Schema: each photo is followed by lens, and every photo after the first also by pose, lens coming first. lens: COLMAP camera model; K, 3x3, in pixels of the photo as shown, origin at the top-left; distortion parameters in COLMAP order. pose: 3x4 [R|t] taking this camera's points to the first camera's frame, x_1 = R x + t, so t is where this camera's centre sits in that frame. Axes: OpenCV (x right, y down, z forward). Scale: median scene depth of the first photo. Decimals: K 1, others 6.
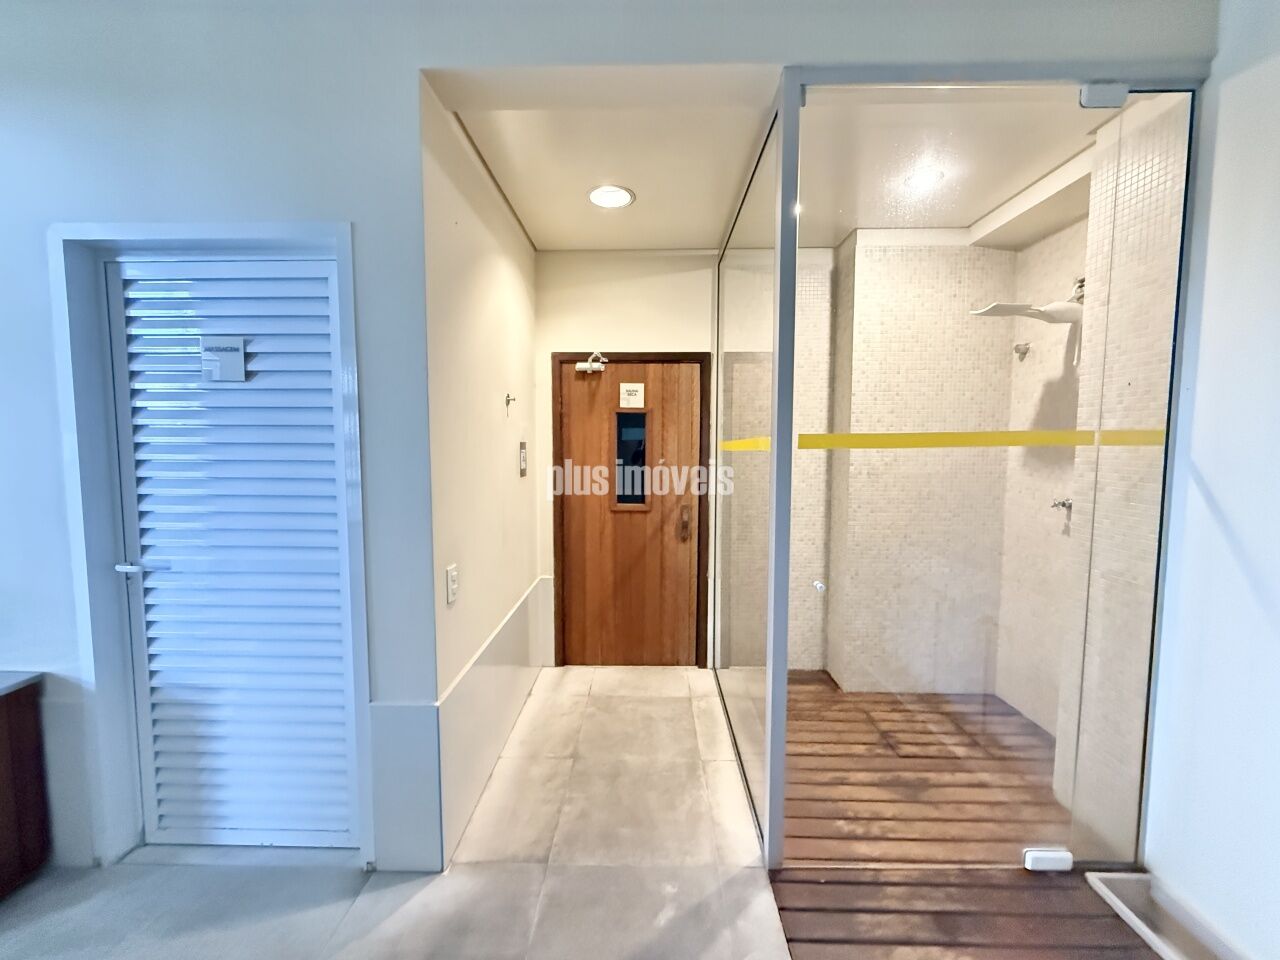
lens RADIAL K [[511.1, 0, 639.2], [0, 511.1, 479.3], [0, 0, 1]] dist [0.001530, -0.000280]
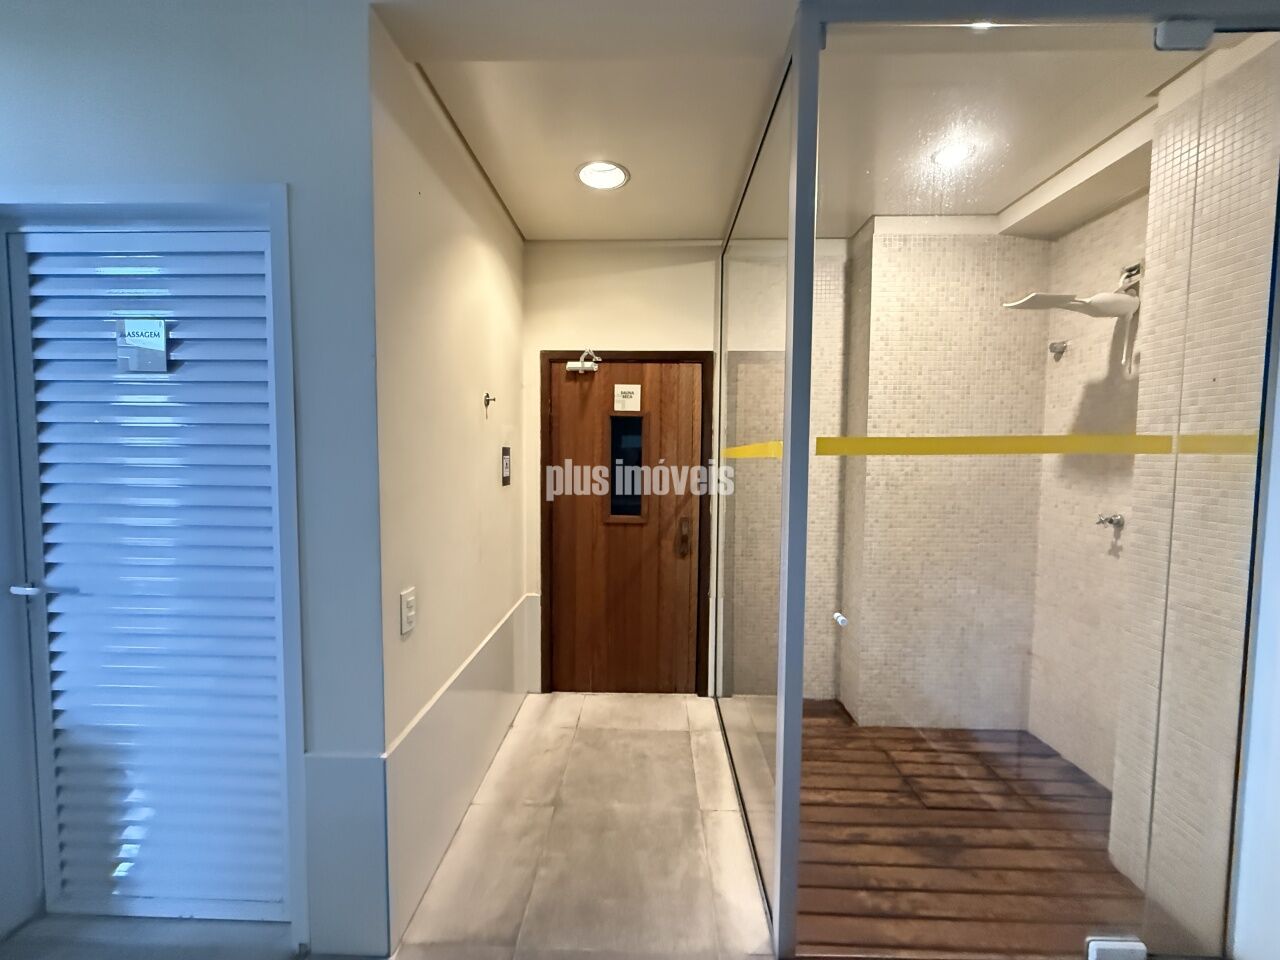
lens RADIAL K [[511.1, 0, 639.1], [0, 511.1, 479.9], [0, 0, 1]] dist [0.001530, -0.000280]
pose [[0.999958, 0.006857, -0.006001, 0.017576], [-0.006949, 0.999856, -0.015500, -0.002520], [0.005894, 0.015541, 0.999862, 0.107783]]
